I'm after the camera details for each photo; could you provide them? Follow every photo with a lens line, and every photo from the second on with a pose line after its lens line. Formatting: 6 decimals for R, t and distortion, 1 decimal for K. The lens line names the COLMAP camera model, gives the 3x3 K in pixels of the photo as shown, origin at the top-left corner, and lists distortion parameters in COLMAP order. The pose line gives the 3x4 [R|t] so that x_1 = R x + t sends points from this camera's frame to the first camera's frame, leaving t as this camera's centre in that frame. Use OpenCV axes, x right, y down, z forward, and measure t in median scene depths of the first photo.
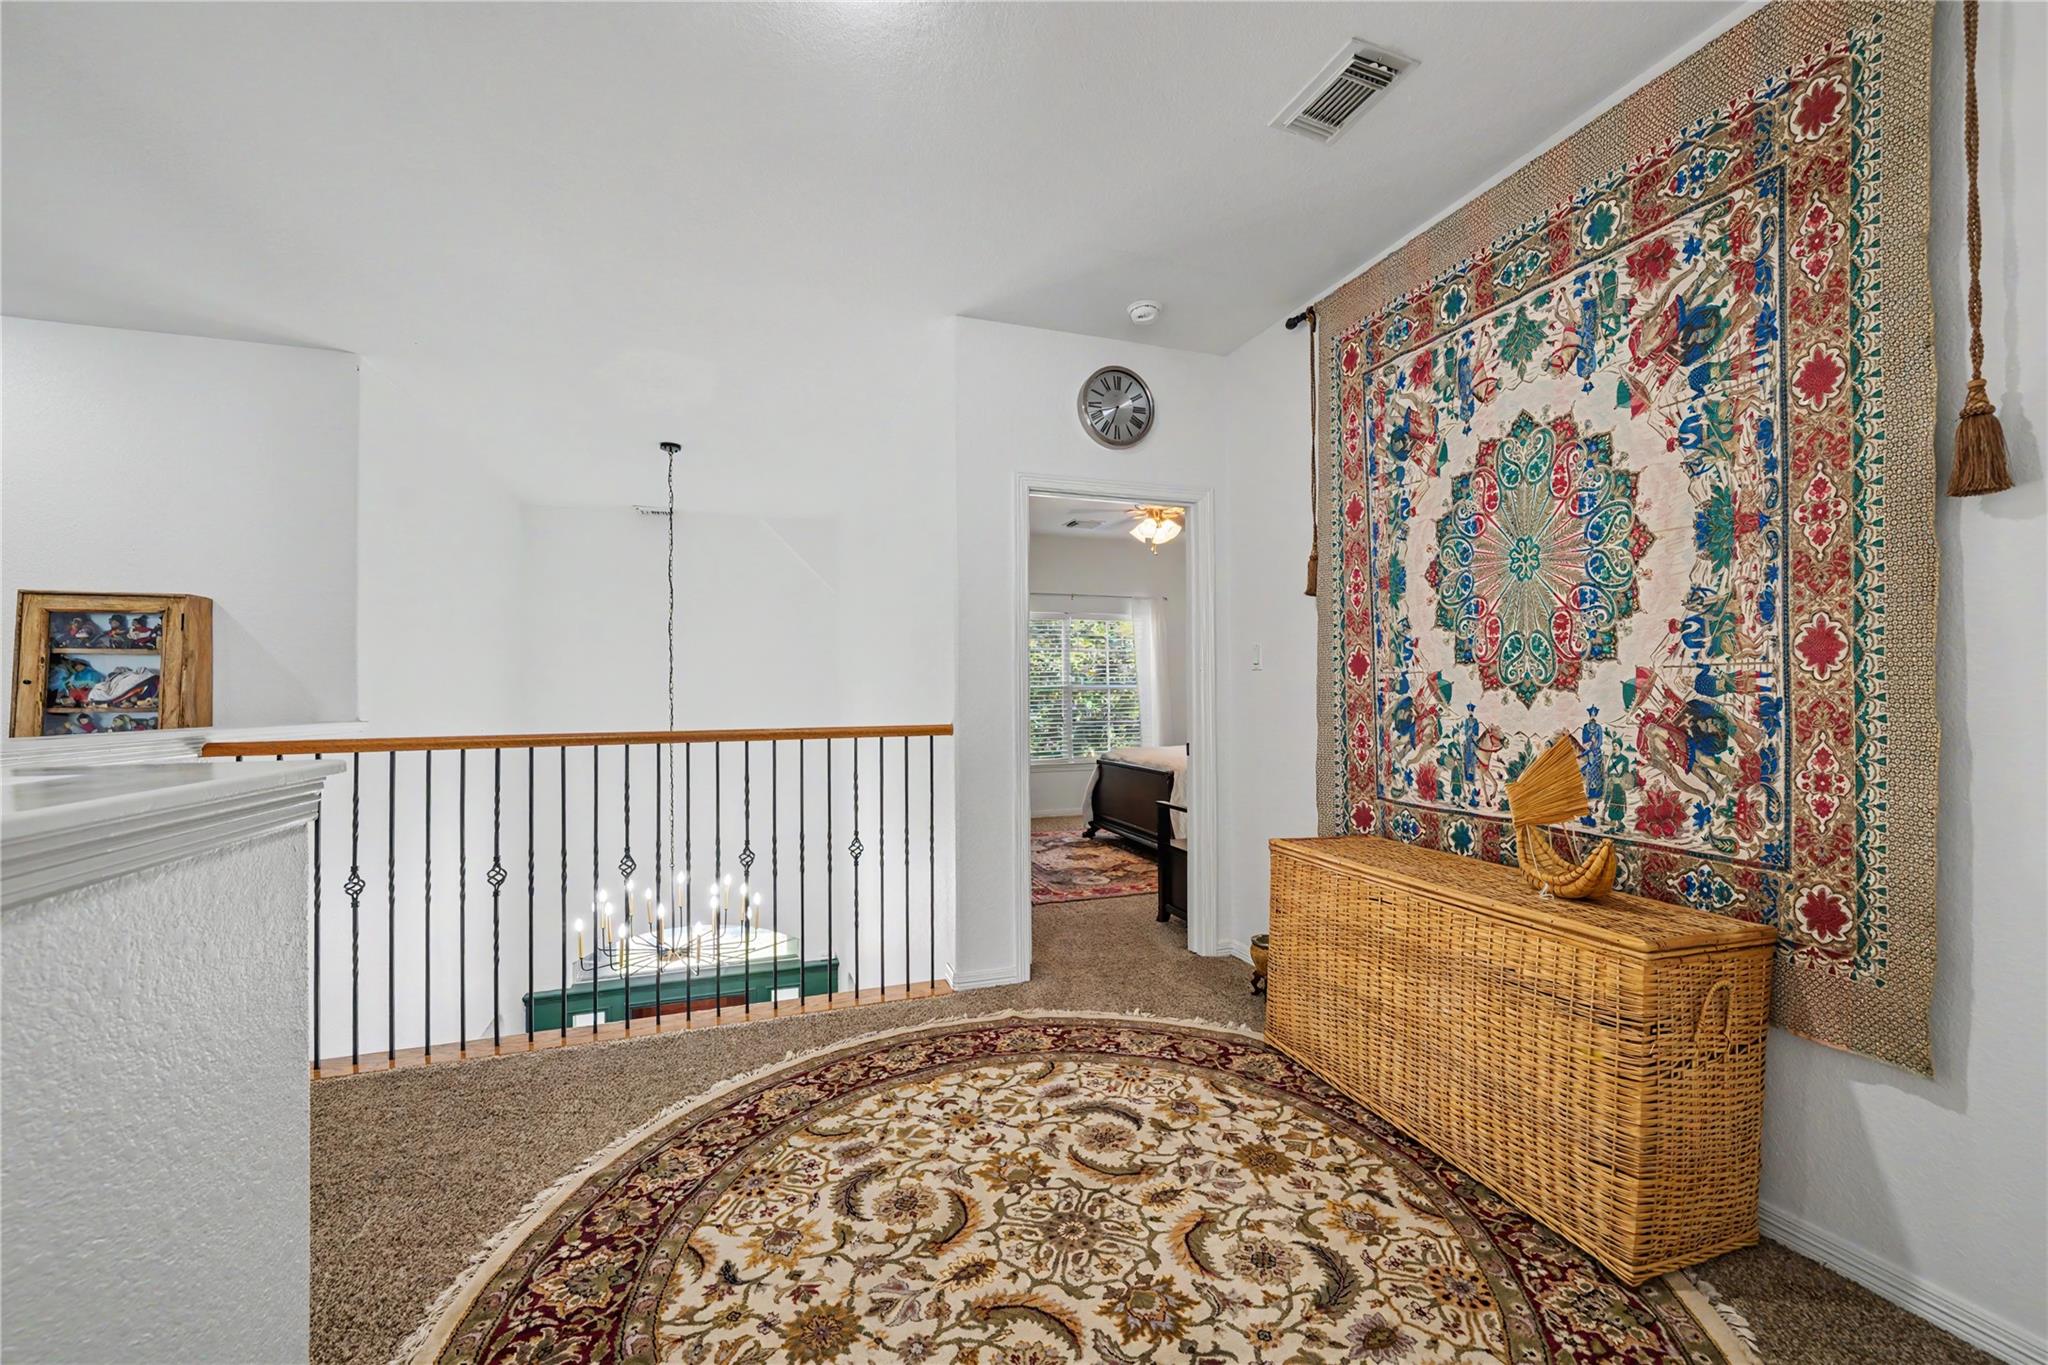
lens RADIAL K [[805.1, 0, 1024.0], [0, 805.1, 689.9], [0, 0, 1]] dist [-0.009764, 0.002114]
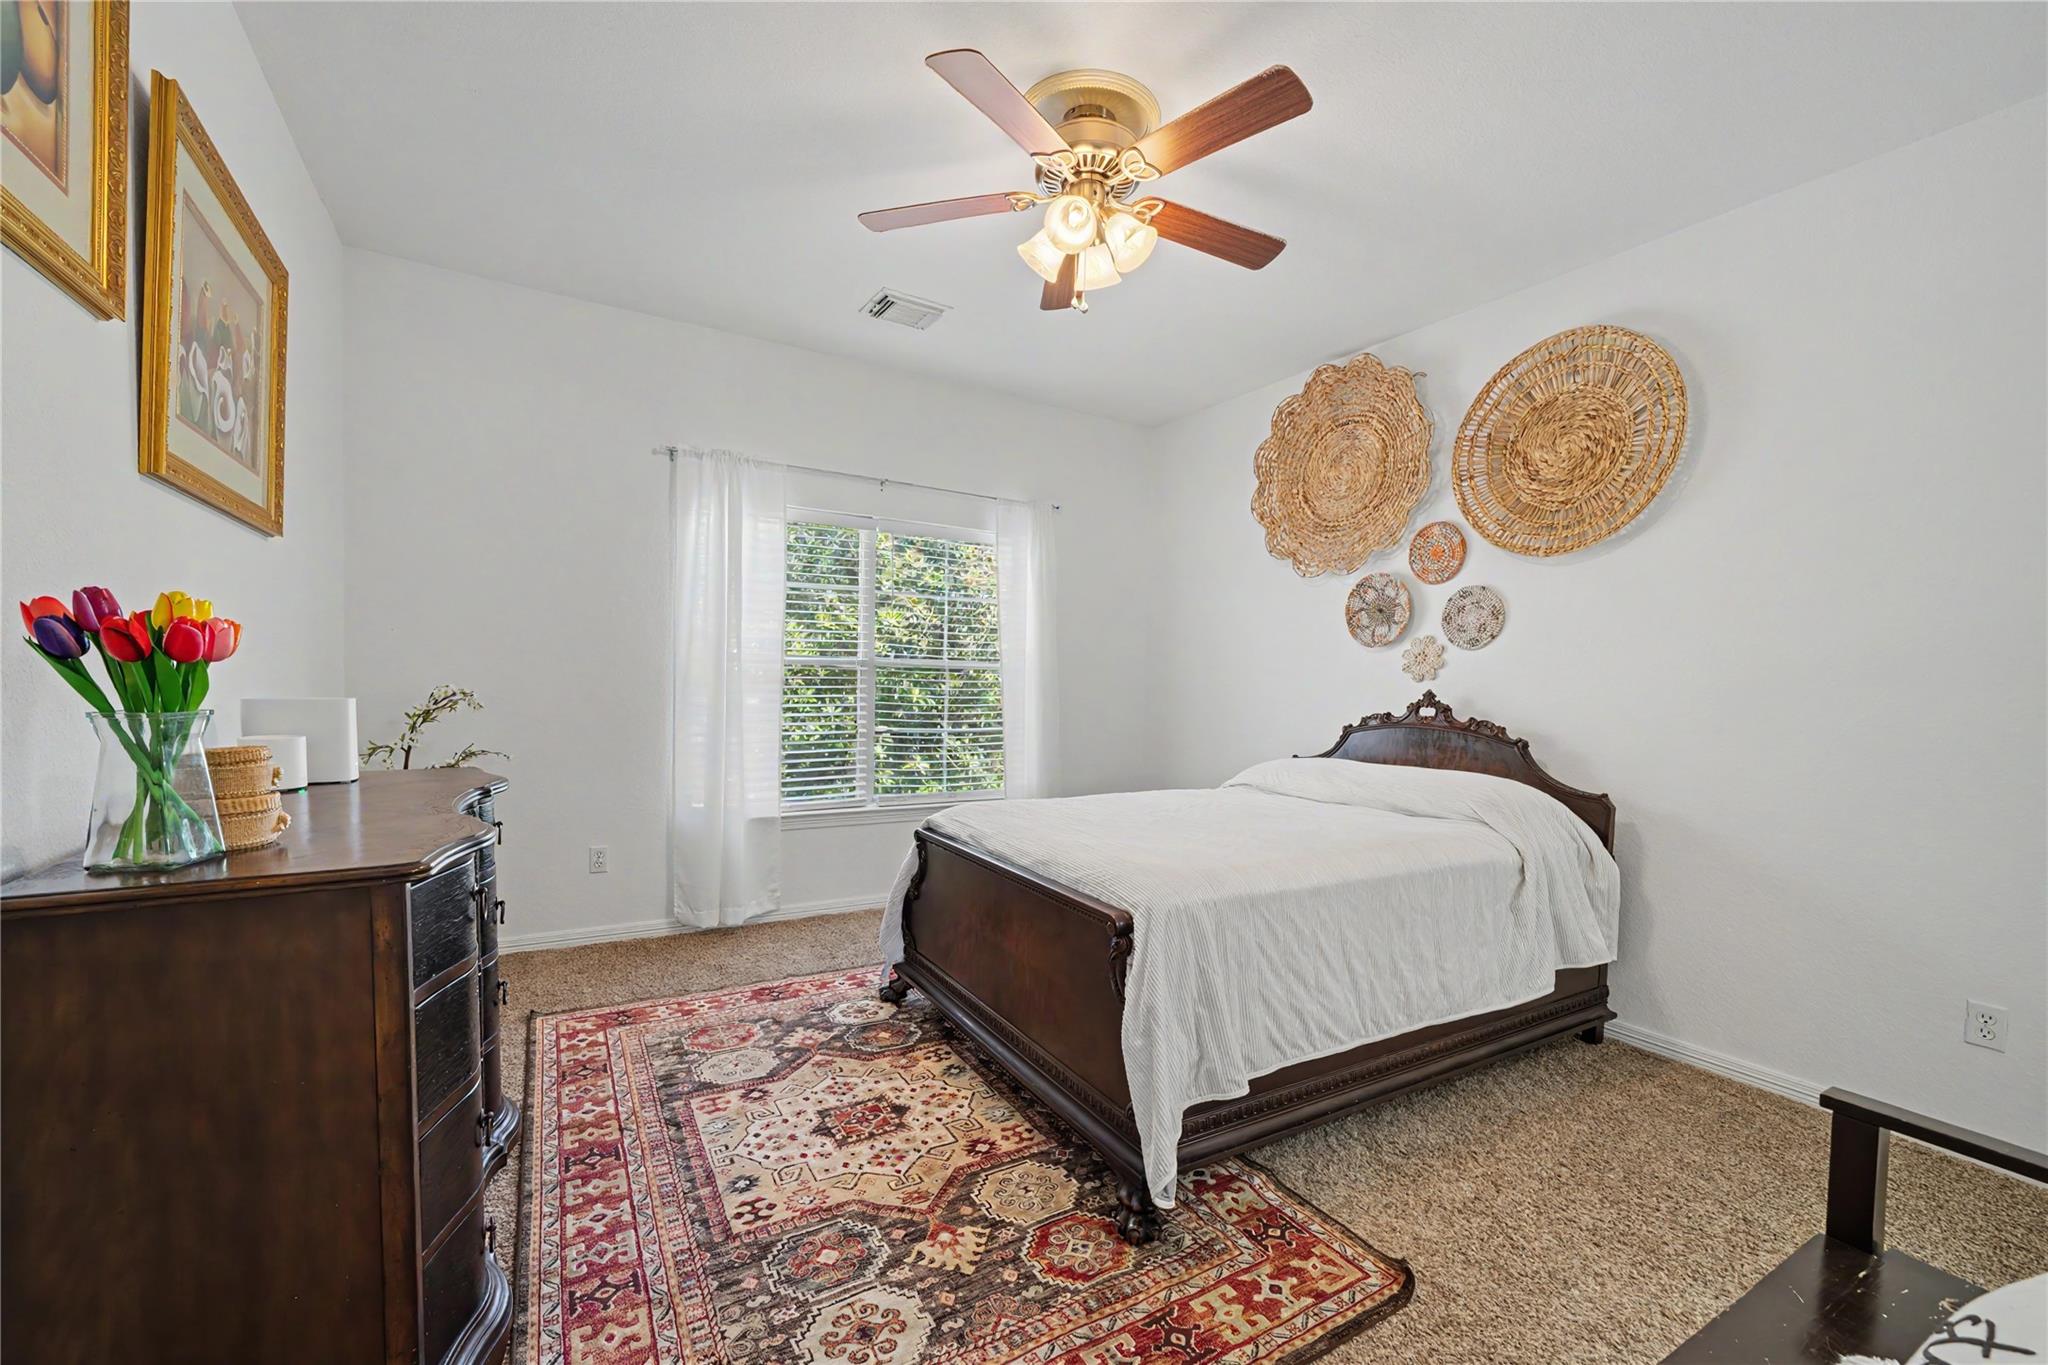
lens RADIAL K [[805.1, 0, 1011.3], [0, 805.1, 685.6], [0, 0, 1]] dist [-0.009764, 0.002114]
pose [[0.982681, 0.025658, 0.183520, 0.053820], [-0.029610, 0.999384, 0.018822, -0.002641], [-0.182924, -0.023930, 0.982836, 0.509073]]
